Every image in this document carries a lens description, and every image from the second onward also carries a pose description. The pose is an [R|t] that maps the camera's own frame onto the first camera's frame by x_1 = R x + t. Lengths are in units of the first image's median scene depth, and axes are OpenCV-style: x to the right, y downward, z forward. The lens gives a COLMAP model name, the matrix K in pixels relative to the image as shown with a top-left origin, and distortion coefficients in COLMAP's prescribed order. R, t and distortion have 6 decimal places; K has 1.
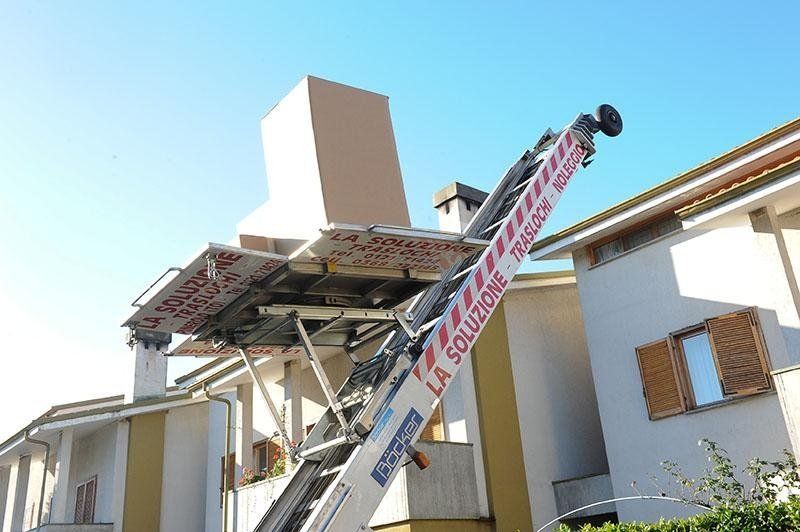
lens RADIAL K [[772.4, 0, 399.8], [0, 772.4, 266.8], [0, 0, 1]] dist [0.035711, 0.000000]
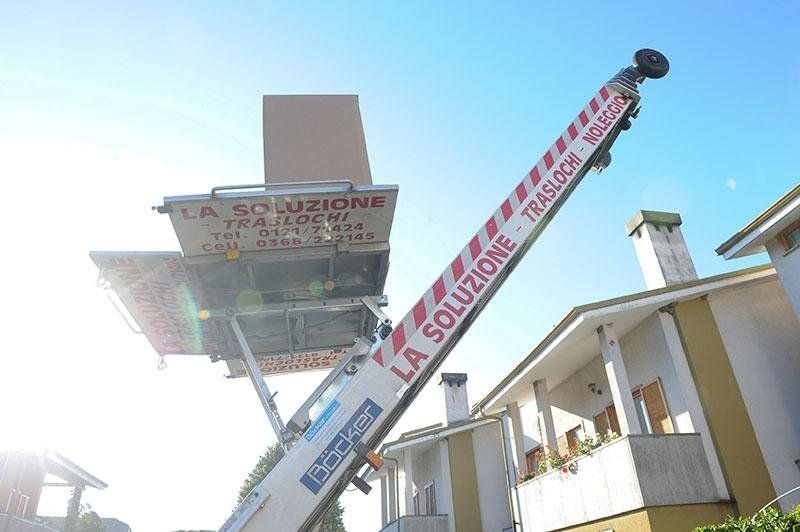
lens RADIAL K [[544.7, 0, 399.8], [0, 544.7, 267.4], [0, 0, 1]] dist [-0.047529, 0.001837]
pose [[0.882176, -0.216841, -0.418026, 0.220402], [0.172110, 0.974730, -0.142408, 0.088179], [0.438343, 0.053683, 0.897203, 0.309568]]
